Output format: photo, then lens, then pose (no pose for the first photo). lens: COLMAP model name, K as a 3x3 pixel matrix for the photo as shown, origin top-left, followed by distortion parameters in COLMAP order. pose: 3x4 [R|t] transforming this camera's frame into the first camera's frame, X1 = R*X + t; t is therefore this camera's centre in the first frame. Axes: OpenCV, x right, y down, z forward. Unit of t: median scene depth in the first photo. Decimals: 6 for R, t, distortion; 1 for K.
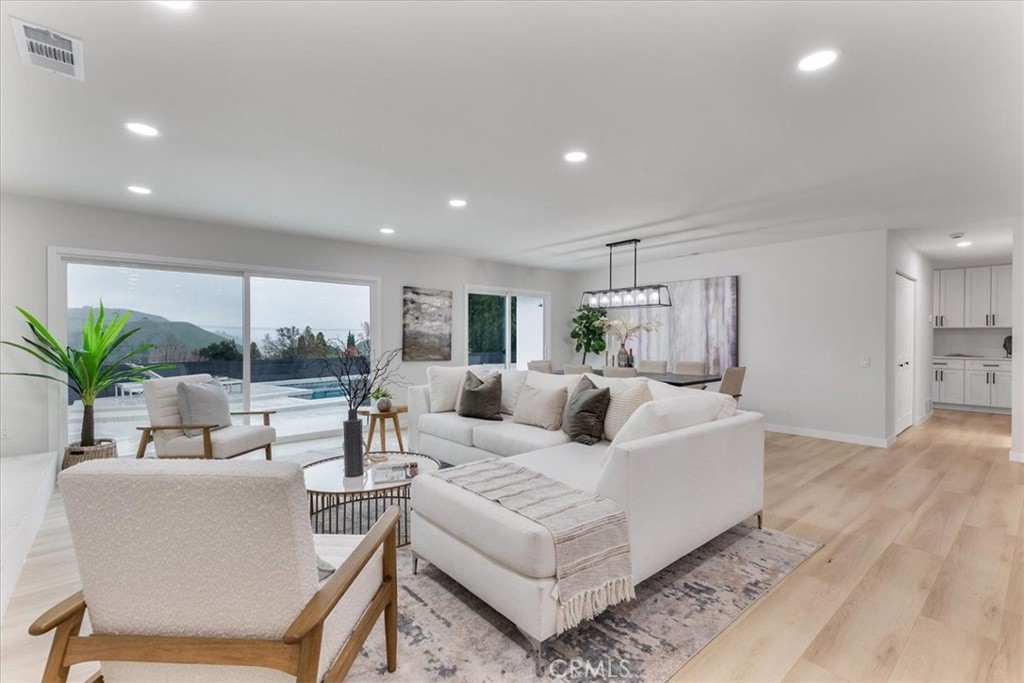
lens RADIAL K [[458.2, 0, 514.8], [0, 458.2, 341.7], [0, 0, 1]] dist [0.003939, -0.000083]
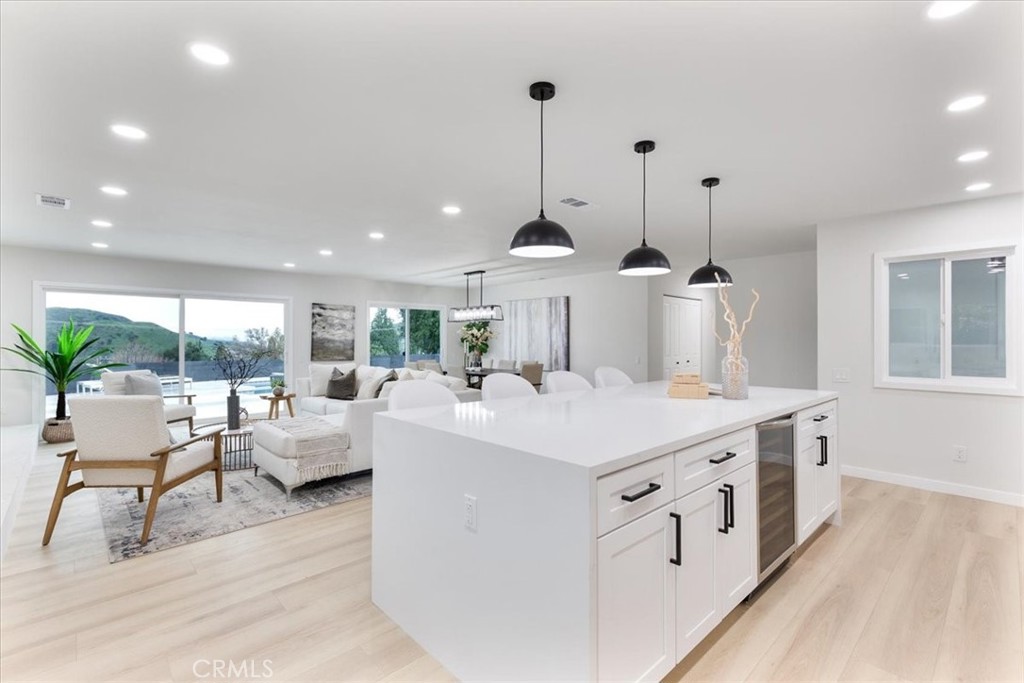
lens RADIAL K [[458.2, 0, 512.4], [0, 458.2, 339.4], [0, 0, 1]] dist [0.003939, -0.000083]
pose [[0.998893, 0.000331, 0.047034, 0.280799], [0.000030, 0.999971, -0.007666, -0.009269], [-0.047035, 0.007659, 0.998864, -0.343003]]
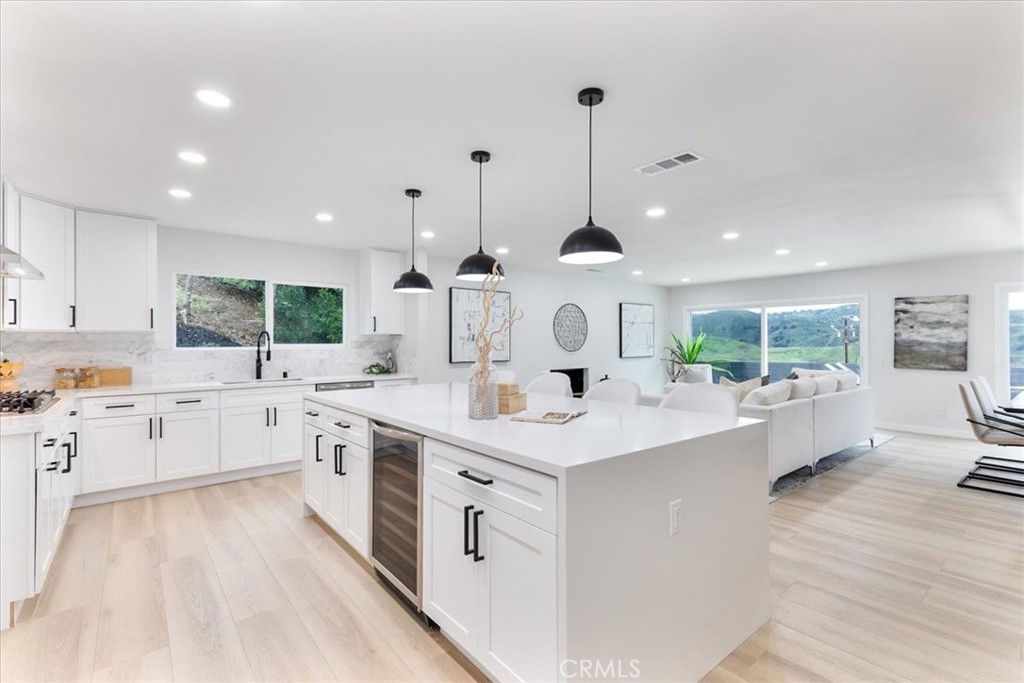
lens RADIAL K [[458.2, 0, 518.7], [0, 458.2, 340.6], [0, 0, 1]] dist [0.003939, -0.000083]
pose [[-0.023348, -0.005381, -0.999713, 0.920571], [-0.008444, 0.999951, -0.005185, -0.008788], [0.999692, 0.008320, -0.023392, 0.156494]]
